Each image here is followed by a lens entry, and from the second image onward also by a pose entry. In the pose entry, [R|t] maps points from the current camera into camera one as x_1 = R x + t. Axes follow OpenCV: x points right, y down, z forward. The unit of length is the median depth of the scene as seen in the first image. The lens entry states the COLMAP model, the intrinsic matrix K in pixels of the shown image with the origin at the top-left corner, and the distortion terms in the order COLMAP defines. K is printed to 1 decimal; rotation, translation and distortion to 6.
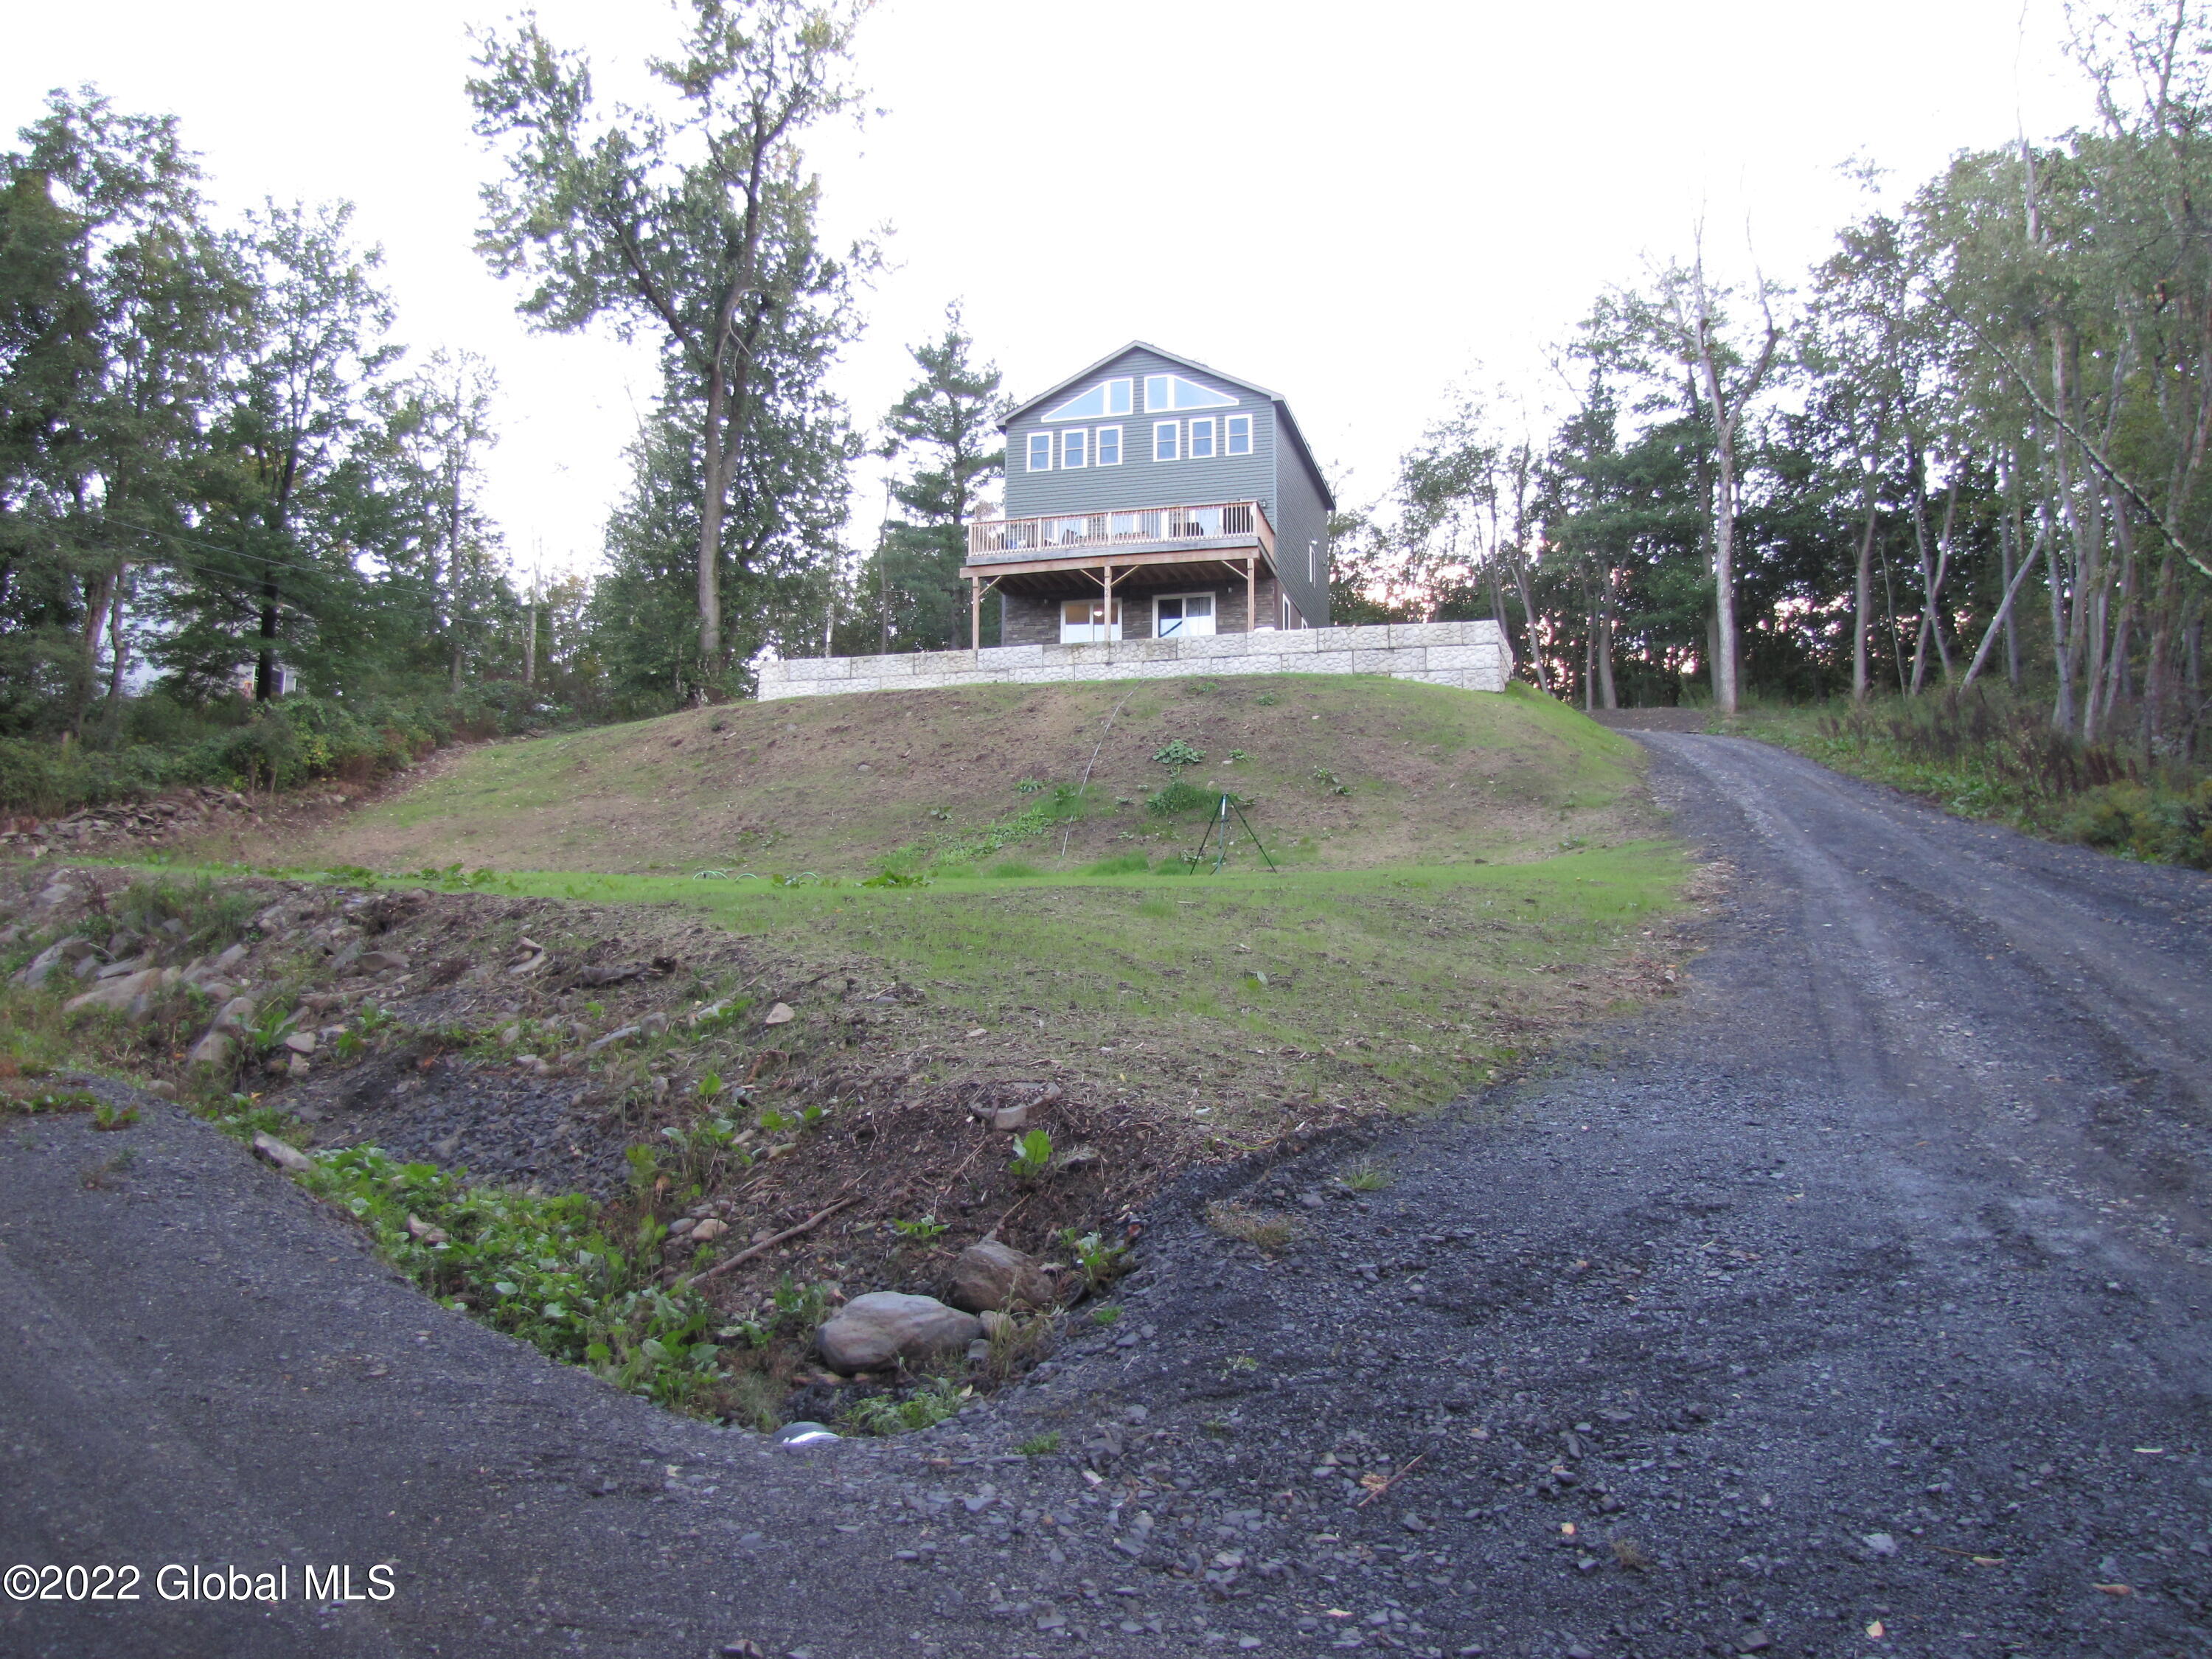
lens RADIAL K [[1827.4, 0, 1106.0], [0, 1827.4, 829.5], [0, 0, 1]] dist [-0.159832, 0.139825]
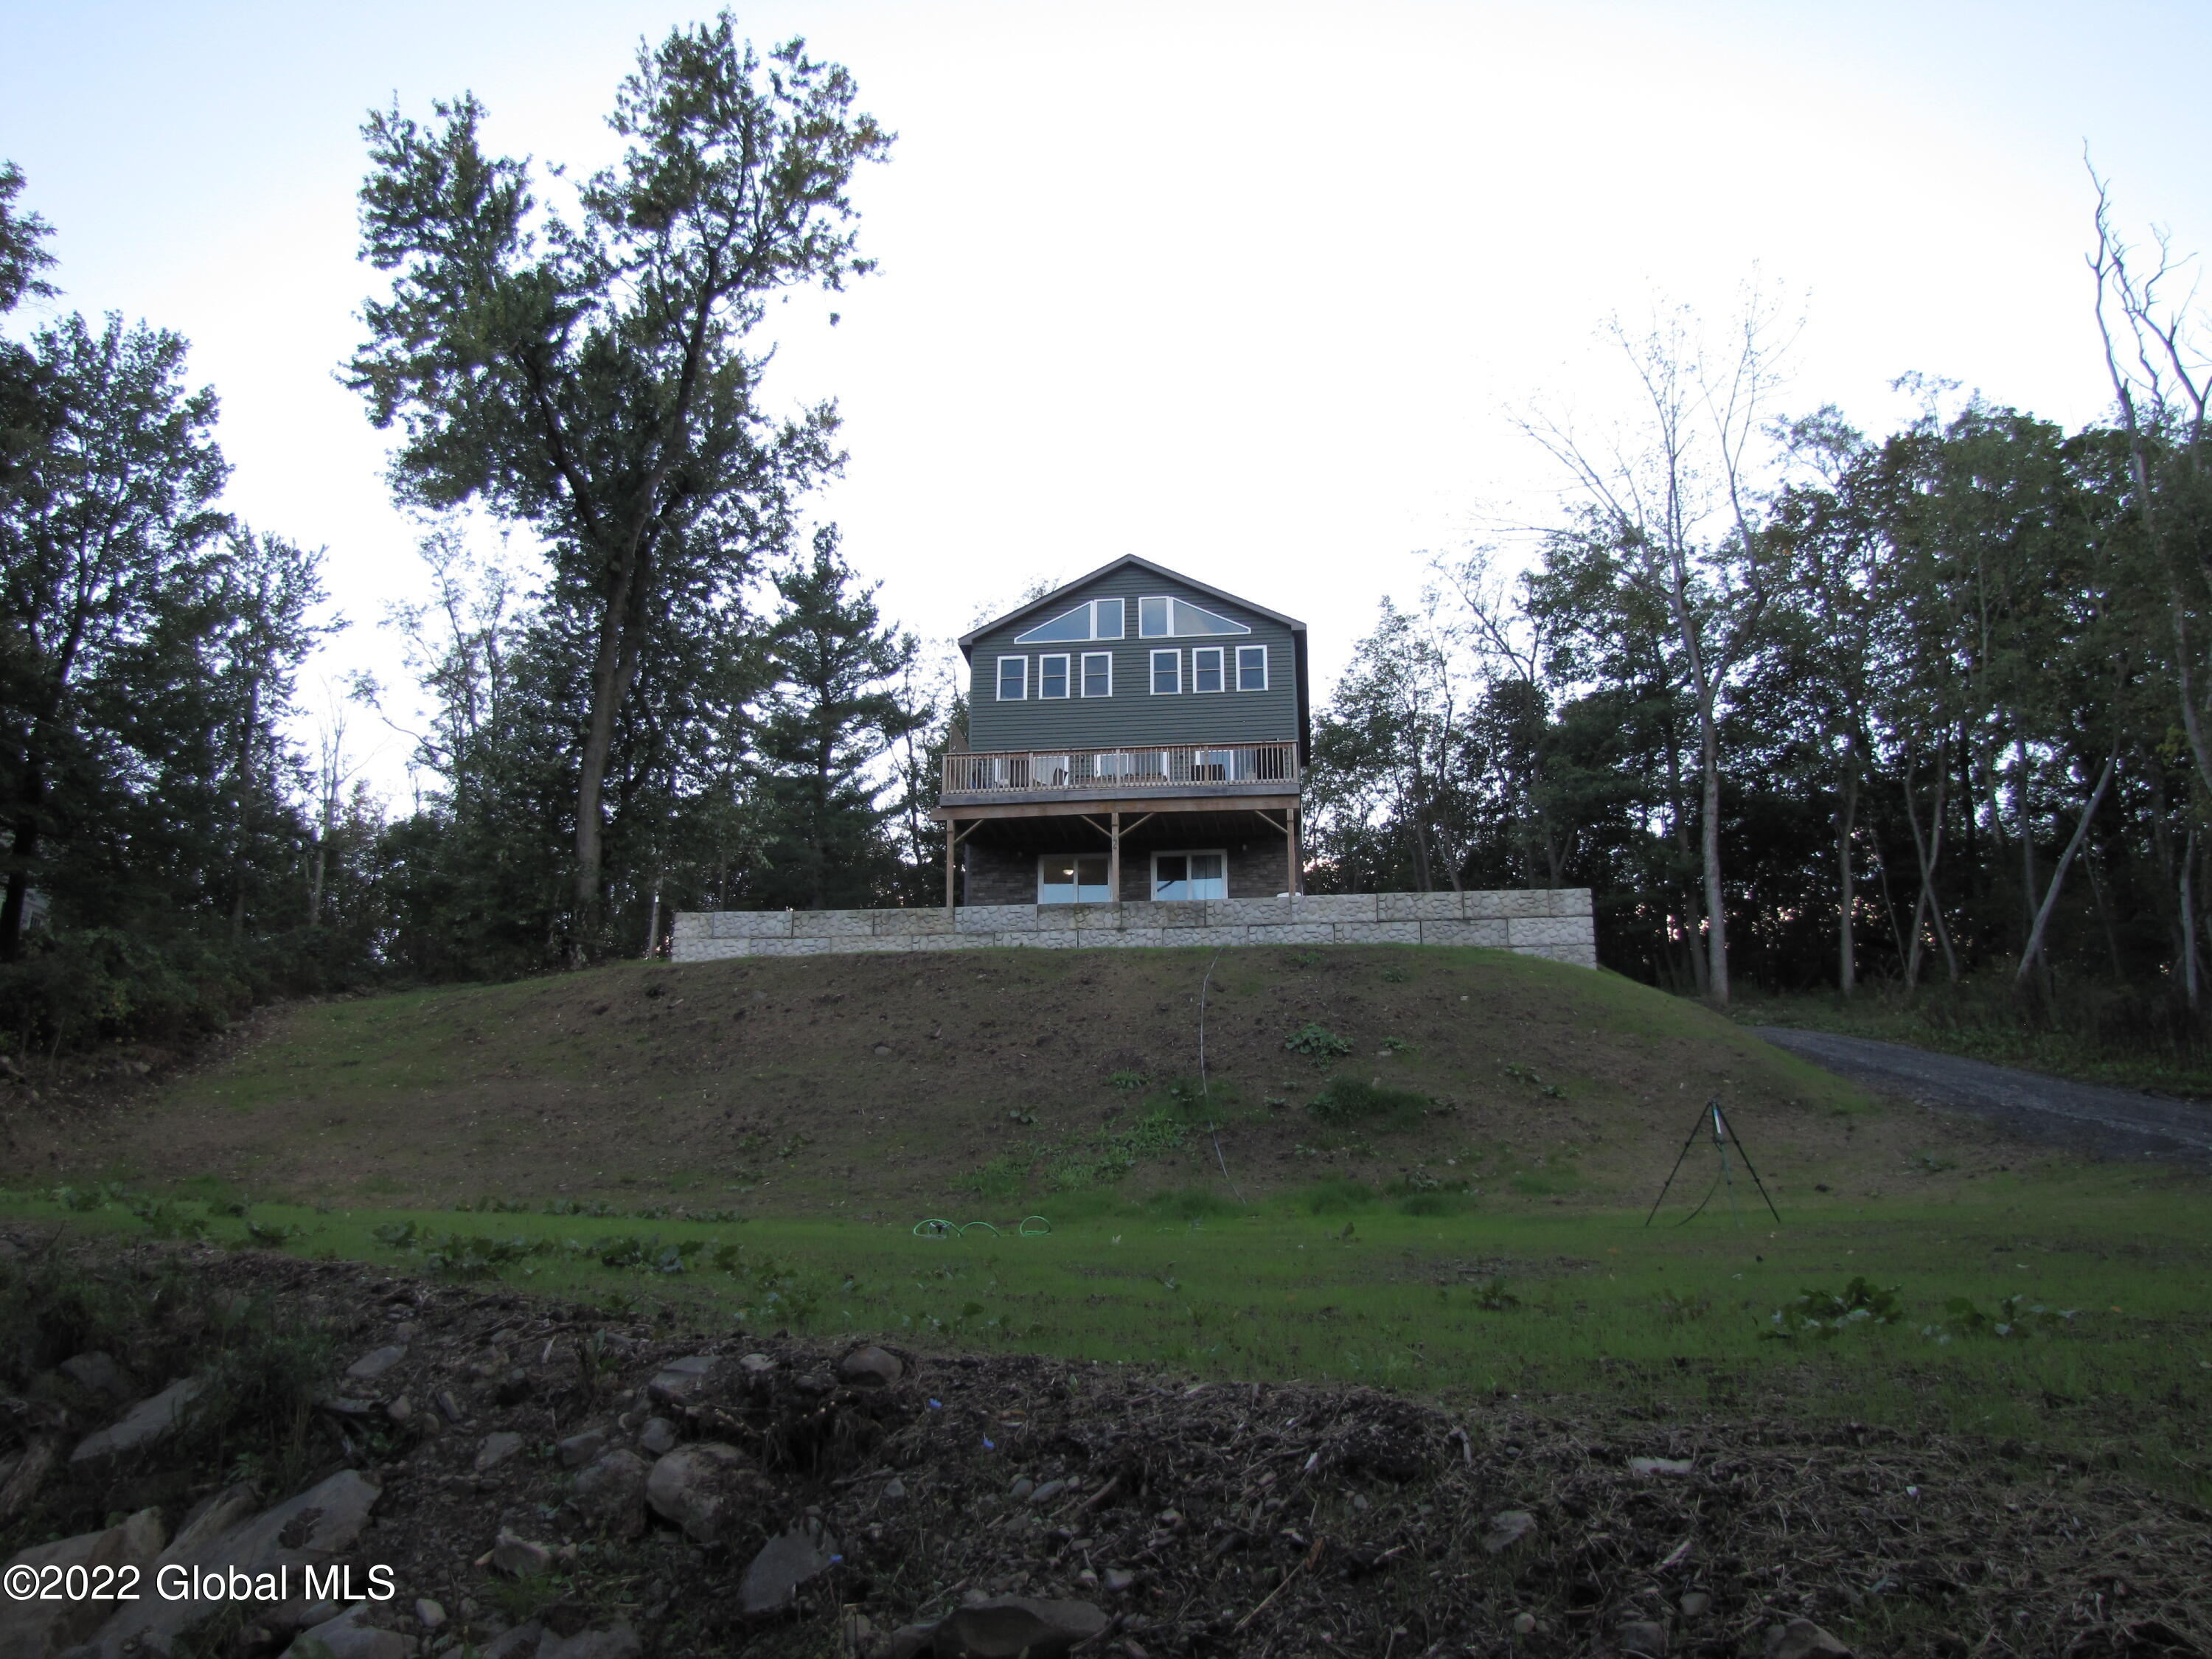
lens RADIAL K [[1859.1, 0, 1107.6], [0, 1859.1, 800.5], [0, 0, 1]] dist [-0.173889, 0.148906]
pose [[0.989430, 0.039823, 0.139433, -0.115814], [-0.015515, 0.985104, -0.171258, -0.004667], [-0.144176, 0.167285, 0.975310, 0.166358]]
